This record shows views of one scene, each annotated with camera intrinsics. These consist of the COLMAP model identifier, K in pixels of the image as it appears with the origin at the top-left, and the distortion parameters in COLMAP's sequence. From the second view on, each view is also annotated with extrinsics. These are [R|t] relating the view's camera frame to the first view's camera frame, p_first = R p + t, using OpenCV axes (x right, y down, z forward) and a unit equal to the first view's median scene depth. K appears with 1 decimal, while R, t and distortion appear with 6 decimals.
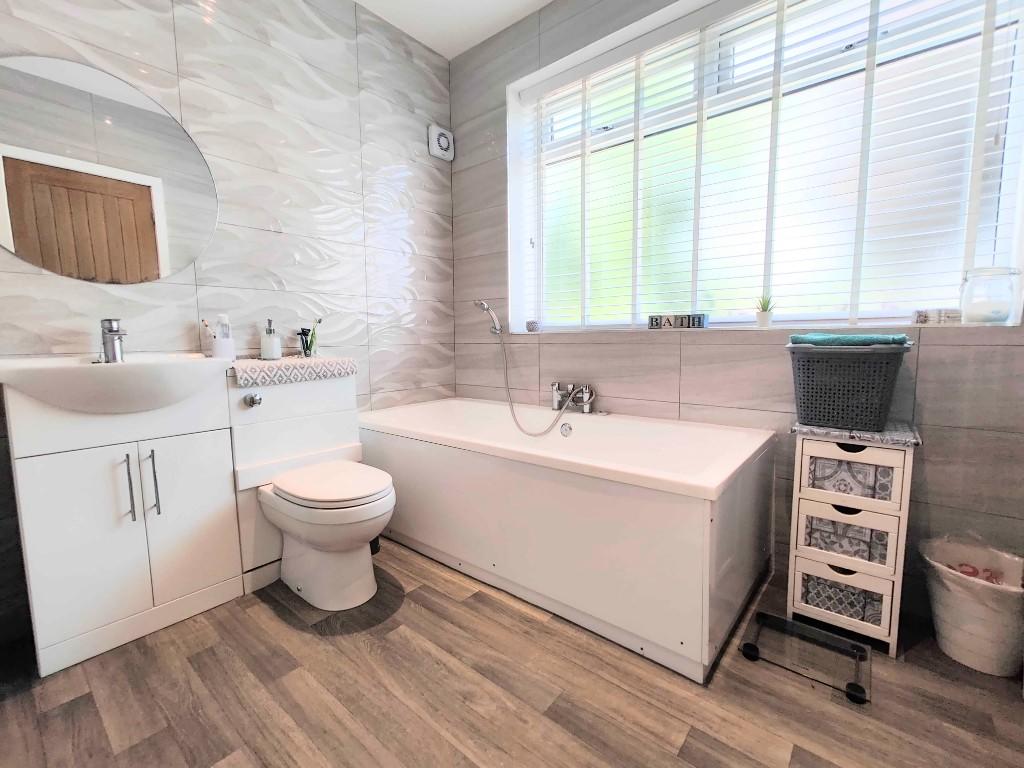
lens RADIAL K [[448.3, 0, 511.0], [0, 448.3, 379.4], [0, 0, 1]] dist [0.001788, -0.000117]
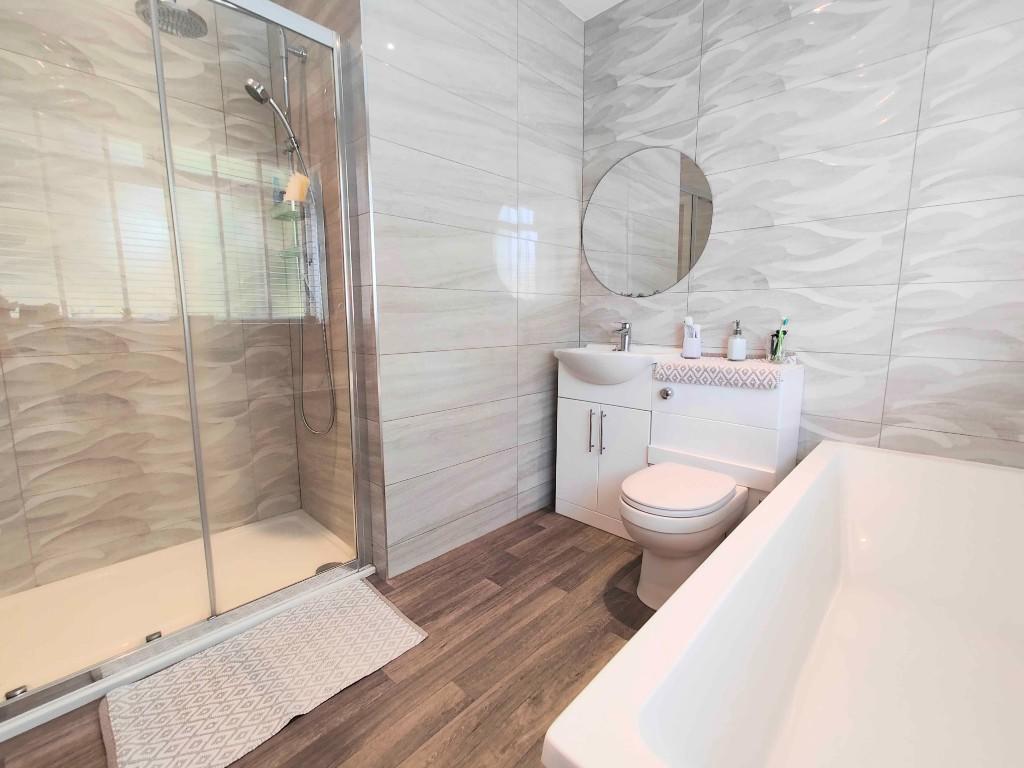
lens RADIAL K [[448.3, 0, 511.0], [0, 448.3, 379.4], [0, 0, 1]] dist [0.001788, -0.000117]
pose [[-0.064341, 0.148405, -0.986831, 0.773785], [-0.097068, 0.983260, 0.154197, -0.168751], [0.993196, 0.105711, -0.048858, 0.860747]]
